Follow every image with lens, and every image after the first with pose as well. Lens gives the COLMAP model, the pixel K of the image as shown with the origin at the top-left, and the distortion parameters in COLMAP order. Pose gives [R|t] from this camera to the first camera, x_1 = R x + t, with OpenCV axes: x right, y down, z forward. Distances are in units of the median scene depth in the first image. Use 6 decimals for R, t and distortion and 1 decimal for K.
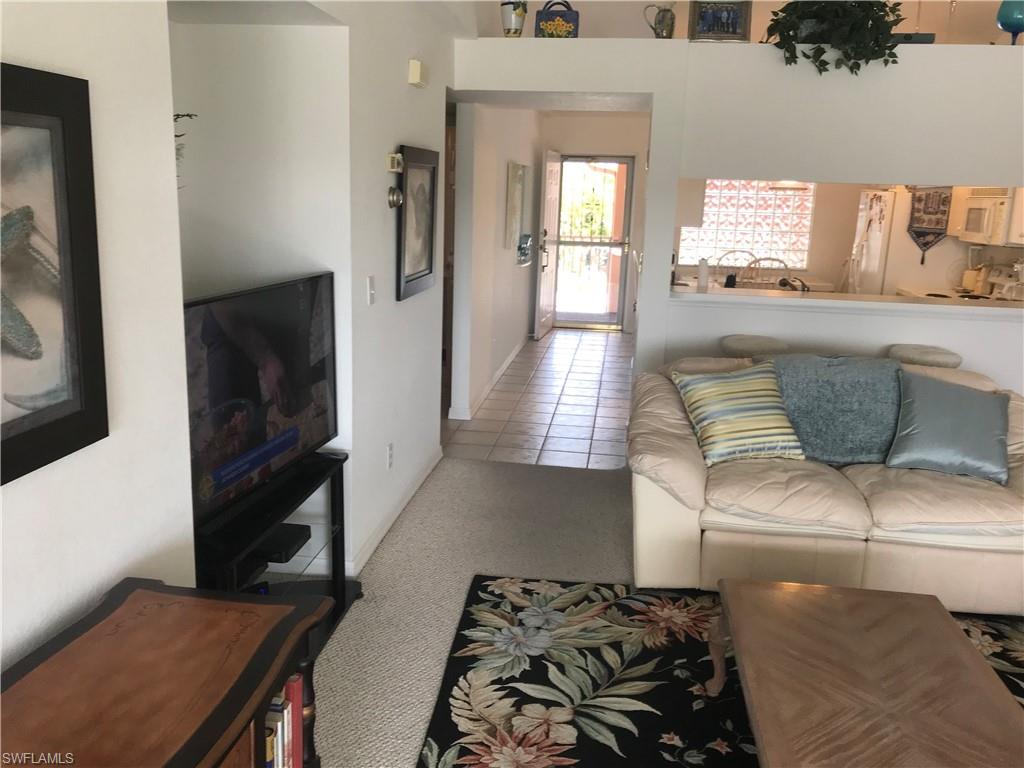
lens RADIAL K [[840.4, 0, 520.1], [0, 840.4, 383.7], [0, 0, 1]] dist [0.036728, -0.056200]
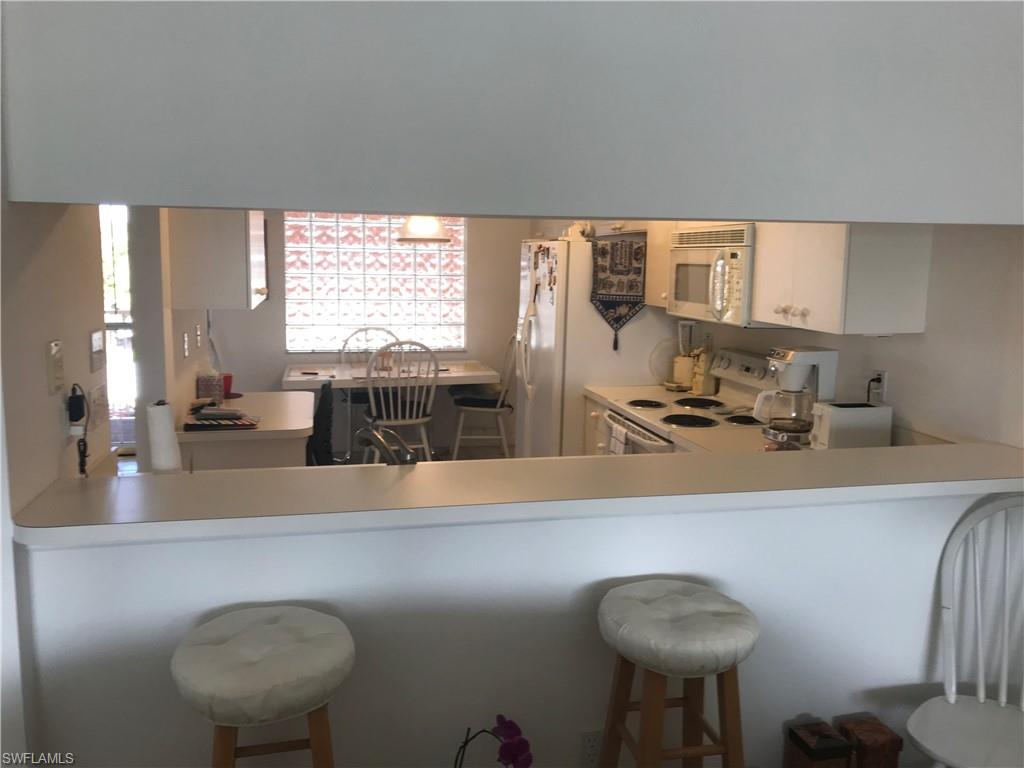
lens RADIAL K [[840.4, 0, 519.7], [0, 840.4, 389.8], [0, 0, 1]] dist [0.036728, -0.056200]
pose [[0.936824, -0.071305, 0.342456, 0.269568], [0.091858, 0.994793, -0.044154, -0.131771], [-0.337524, 0.072822, 0.938496, 0.619385]]
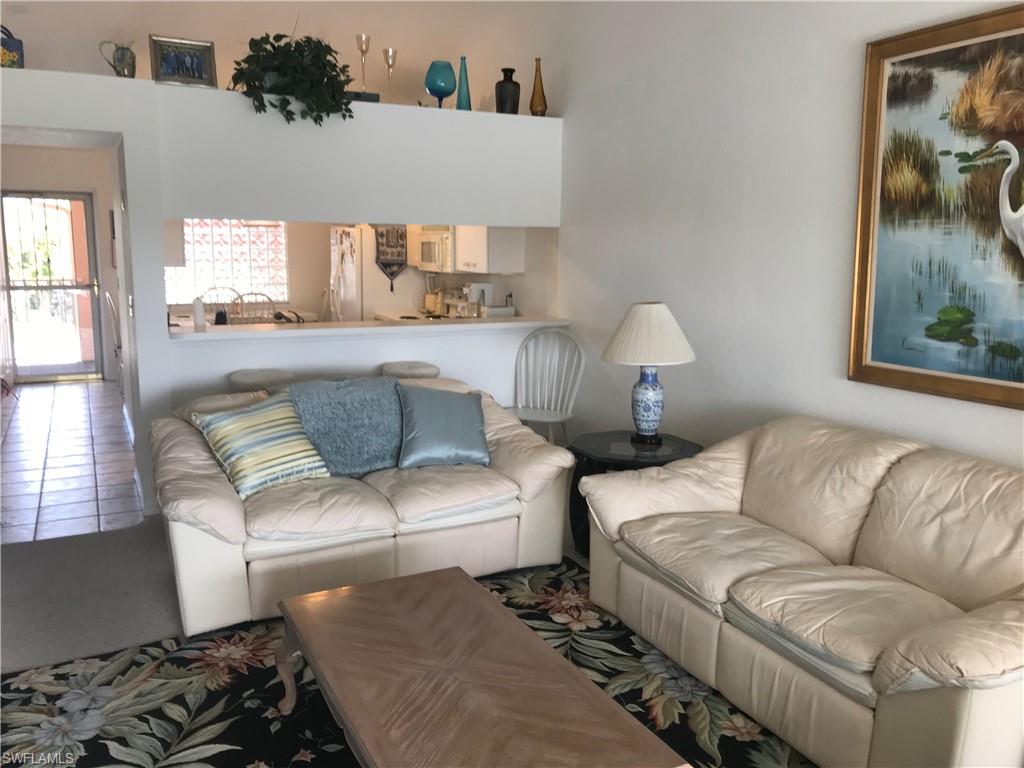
lens RADIAL K [[840.4, 0, 515.5], [0, 840.4, 378.6], [0, 0, 1]] dist [0.036728, -0.056200]
pose [[0.823295, -0.113413, 0.556168, -0.042437], [0.138016, 0.990427, -0.002339, 0.000466], [-0.550578, 0.078685, 0.831067, -0.031722]]
